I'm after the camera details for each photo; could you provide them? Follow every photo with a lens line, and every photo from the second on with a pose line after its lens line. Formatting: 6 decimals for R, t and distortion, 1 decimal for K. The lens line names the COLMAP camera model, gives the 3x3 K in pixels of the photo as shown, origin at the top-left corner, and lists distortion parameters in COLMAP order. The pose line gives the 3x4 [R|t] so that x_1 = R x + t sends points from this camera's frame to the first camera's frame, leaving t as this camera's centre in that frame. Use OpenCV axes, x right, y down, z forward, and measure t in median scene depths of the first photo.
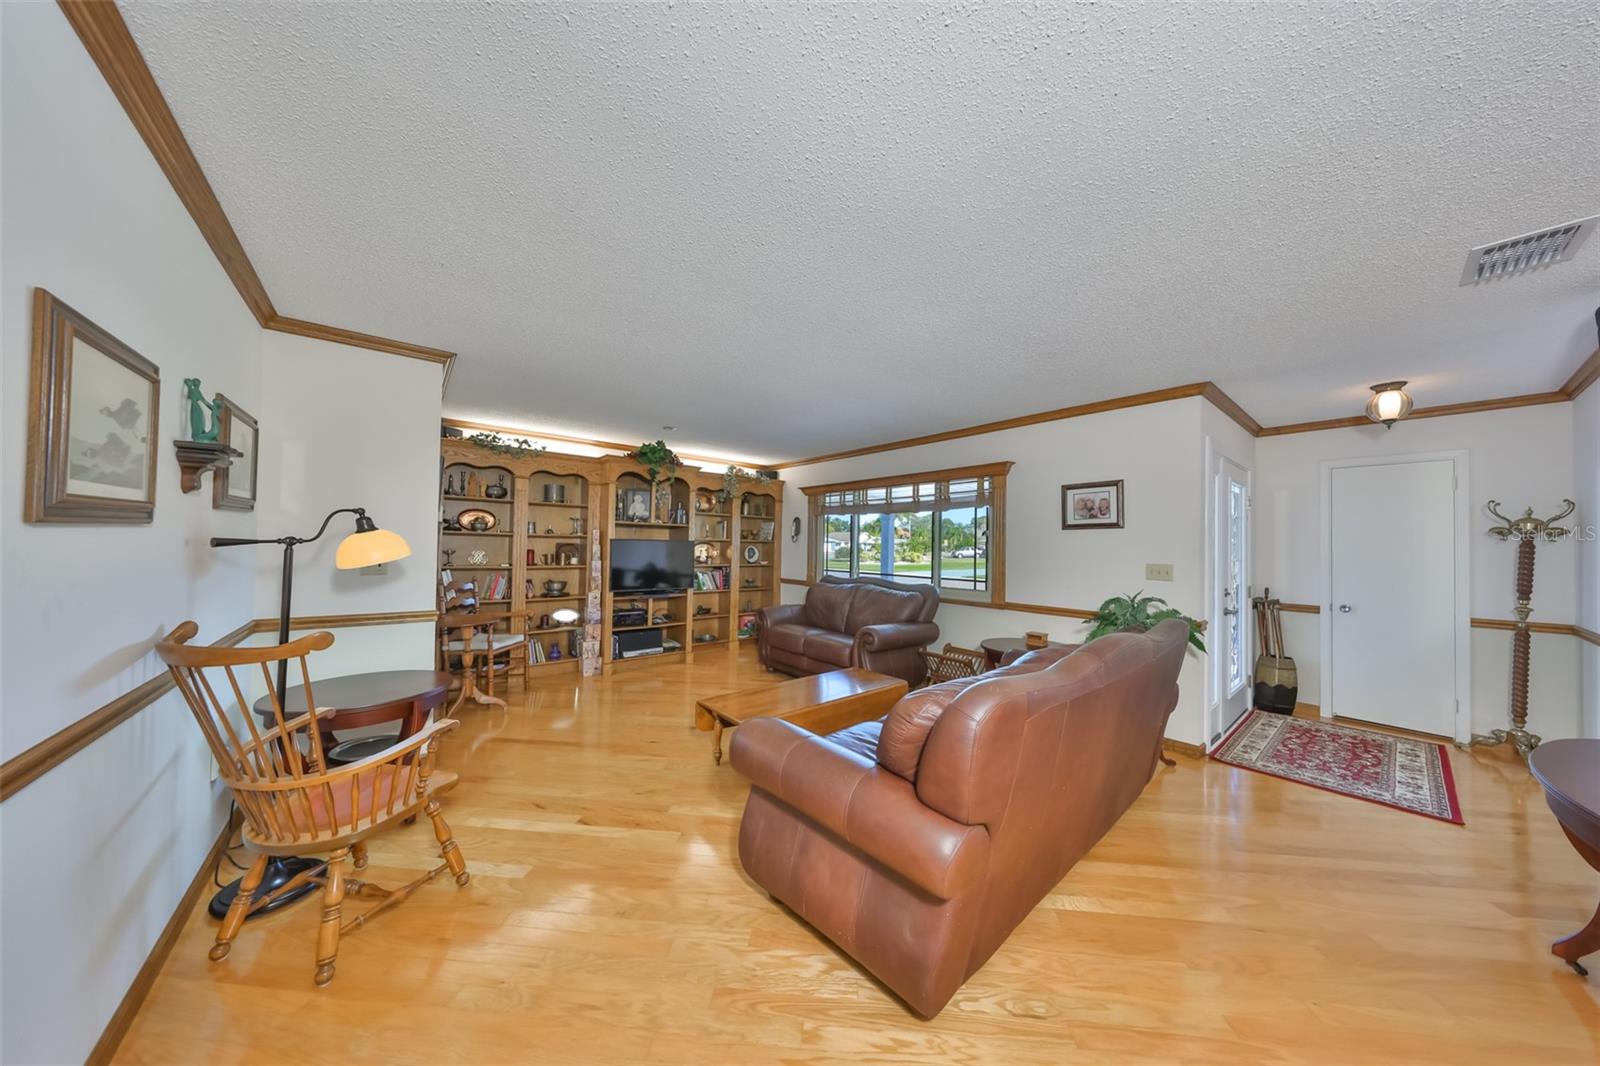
lens RADIAL K [[490.1, 0, 808.8], [0, 490.1, 535.6], [0, 0, 1]] dist [-0.001705, 0.000289]
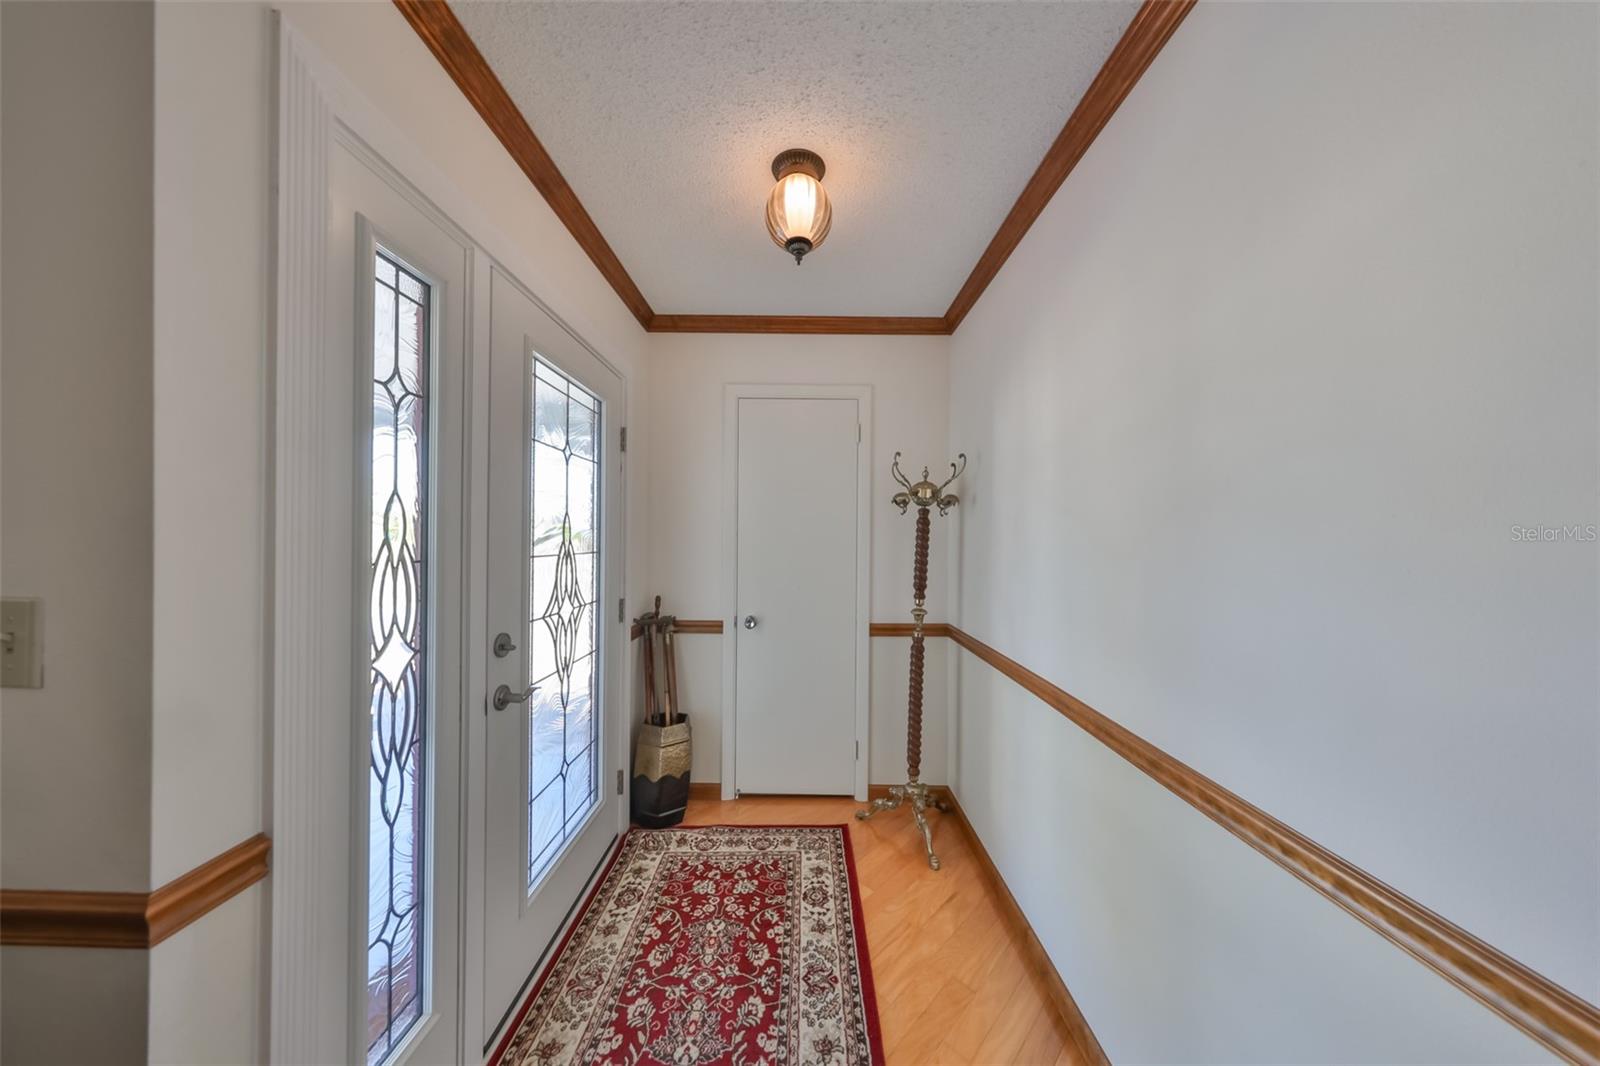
lens RADIAL K [[490.1, 0, 799.9], [0, 490.1, 536.8], [0, 0, 1]] dist [-0.001705, 0.000289]
pose [[0.643100, -0.012112, 0.765686, 0.788321], [-0.011786, 0.999600, 0.025711, 0.026696], [-0.765691, -0.025559, 0.642700, 0.660958]]
